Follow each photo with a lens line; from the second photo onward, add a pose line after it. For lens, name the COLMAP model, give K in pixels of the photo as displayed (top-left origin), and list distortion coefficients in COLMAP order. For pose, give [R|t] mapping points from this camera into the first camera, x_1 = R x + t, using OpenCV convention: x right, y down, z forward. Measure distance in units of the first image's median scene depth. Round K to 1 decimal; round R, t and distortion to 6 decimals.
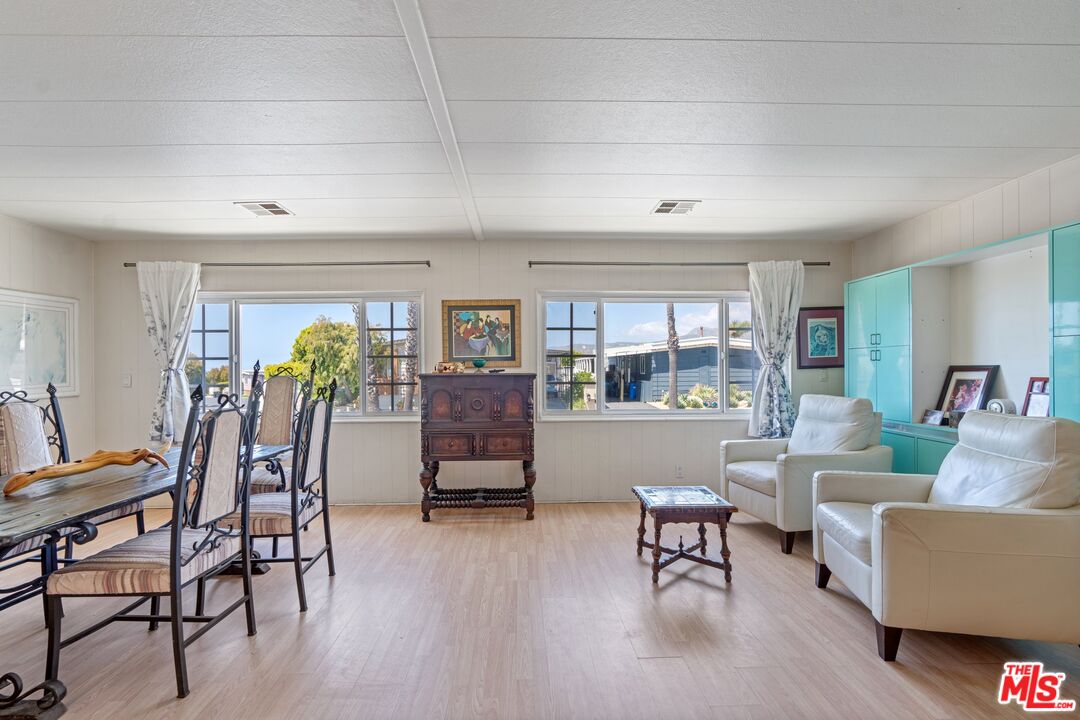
lens RADIAL K [[482.0, 0, 536.0], [0, 482.0, 363.1], [0, 0, 1]] dist [0.002363, 0.000276]
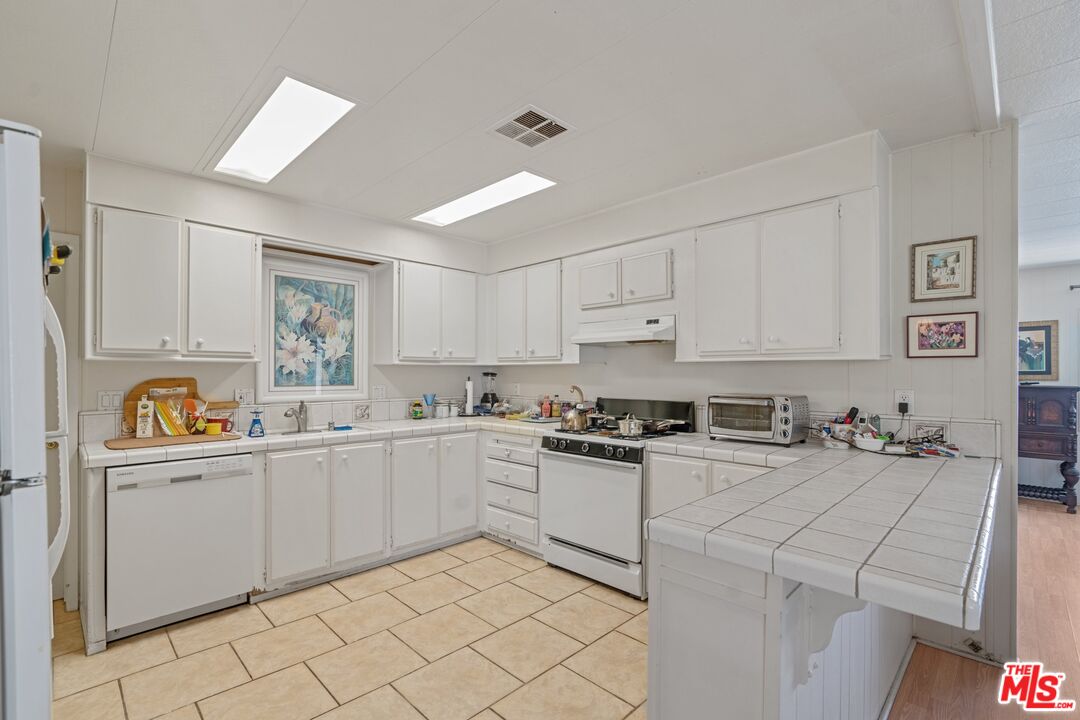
lens RADIAL K [[482.0, 0, 538.4], [0, 482.0, 368.0], [0, 0, 1]] dist [0.002363, 0.000276]
pose [[0.683376, 0.006754, -0.730035, -0.037211], [-0.004250, 0.999977, 0.005273, -0.021699], [0.730054, -0.000501, 0.683389, -0.654560]]
